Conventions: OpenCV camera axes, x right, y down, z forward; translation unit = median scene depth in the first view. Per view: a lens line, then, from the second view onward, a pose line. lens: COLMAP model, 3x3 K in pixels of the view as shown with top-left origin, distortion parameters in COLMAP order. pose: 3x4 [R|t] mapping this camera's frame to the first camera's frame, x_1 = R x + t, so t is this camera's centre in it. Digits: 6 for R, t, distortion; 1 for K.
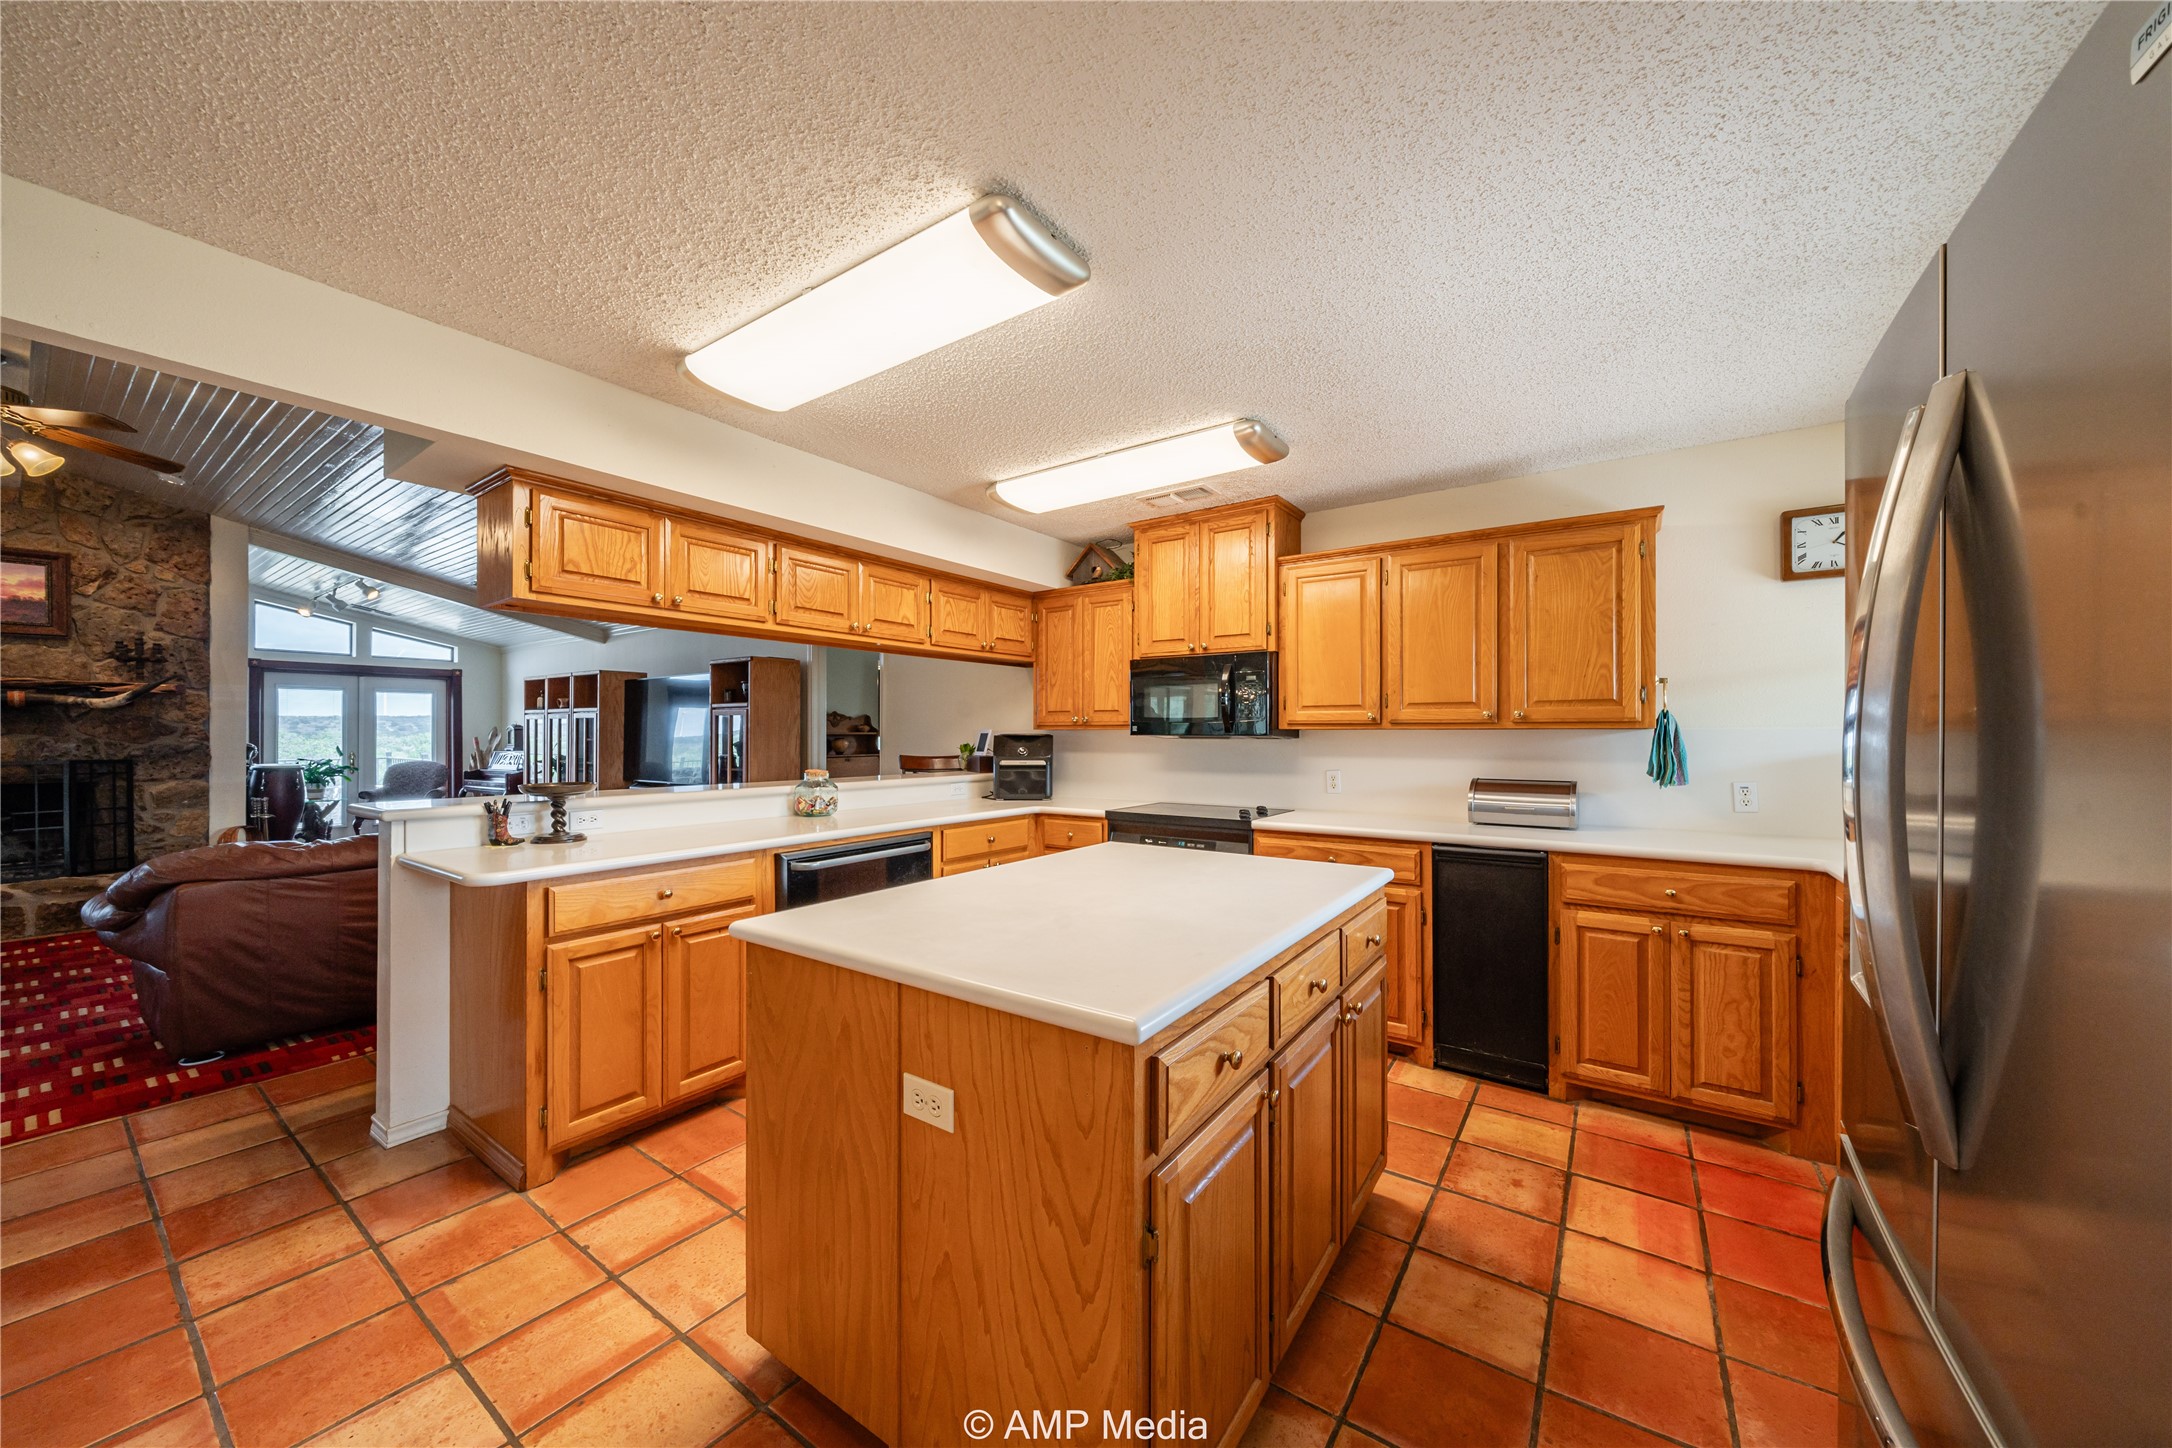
lens RADIAL K [[760.6, 0, 1088.0], [0, 760.6, 731.6], [0, 0, 1]] dist [-0.001523, -0.000328]
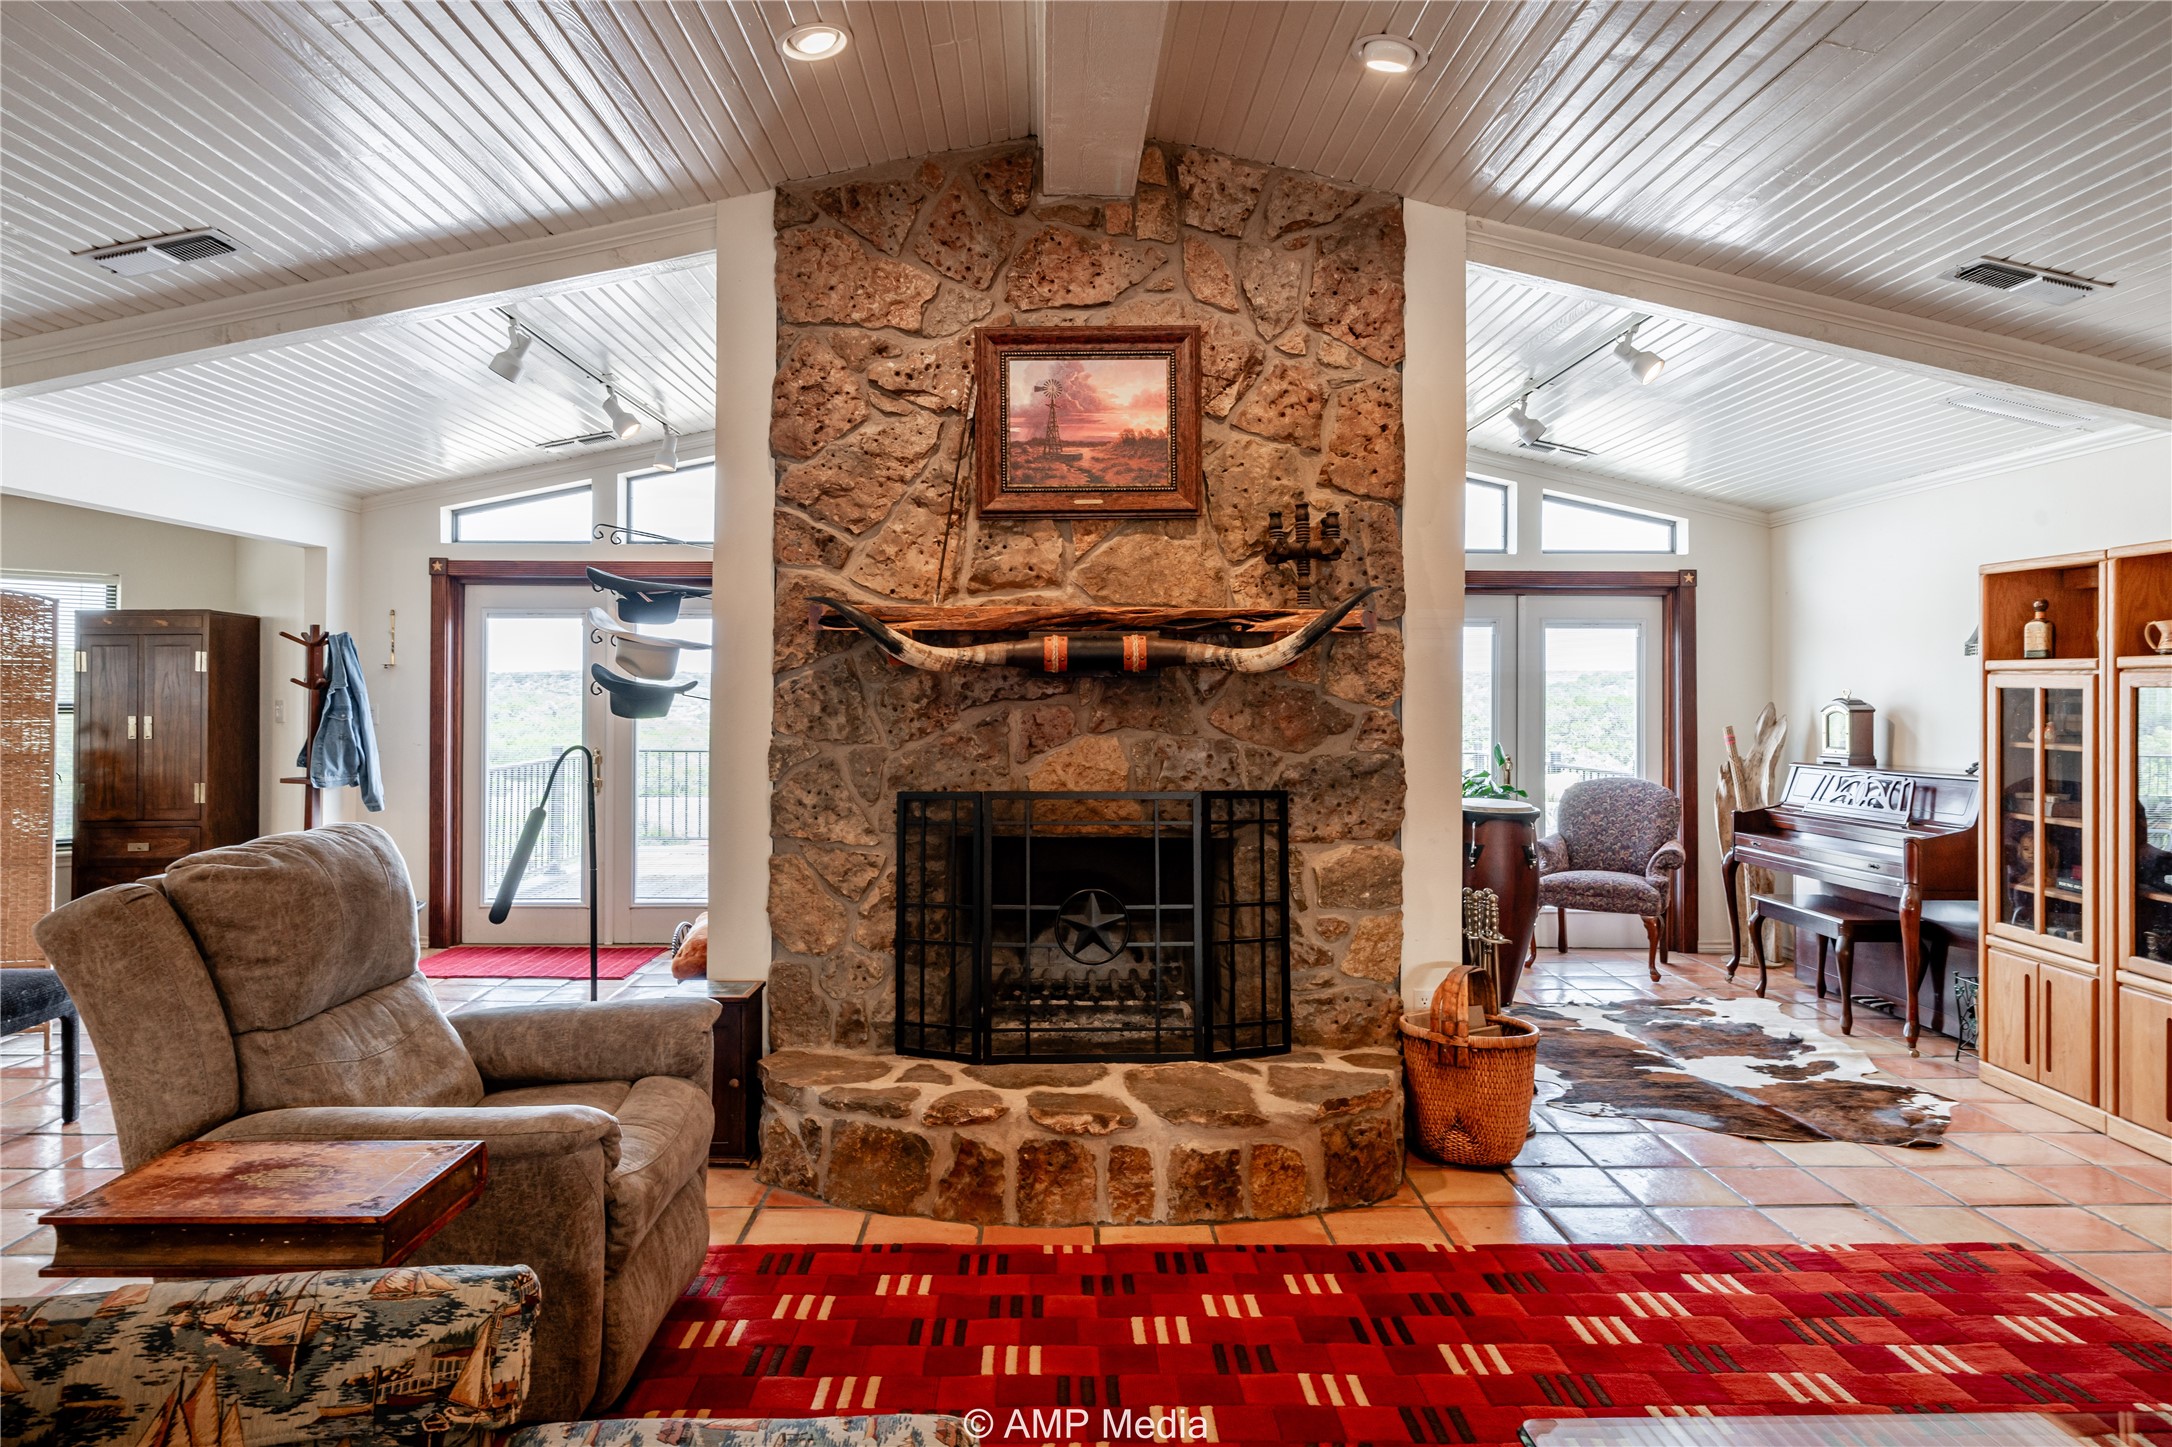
lens RADIAL K [[1324.9, 0, 1086.0], [0, 1324.9, 723.5], [0, 0, 1]] dist [0.002008, 0.000408]
pose [[0.596098, 0.023303, -0.802574, -0.725898], [-0.005352, 0.999672, 0.025050, -0.018915], [0.802894, -0.010637, 0.596027, 0.461473]]
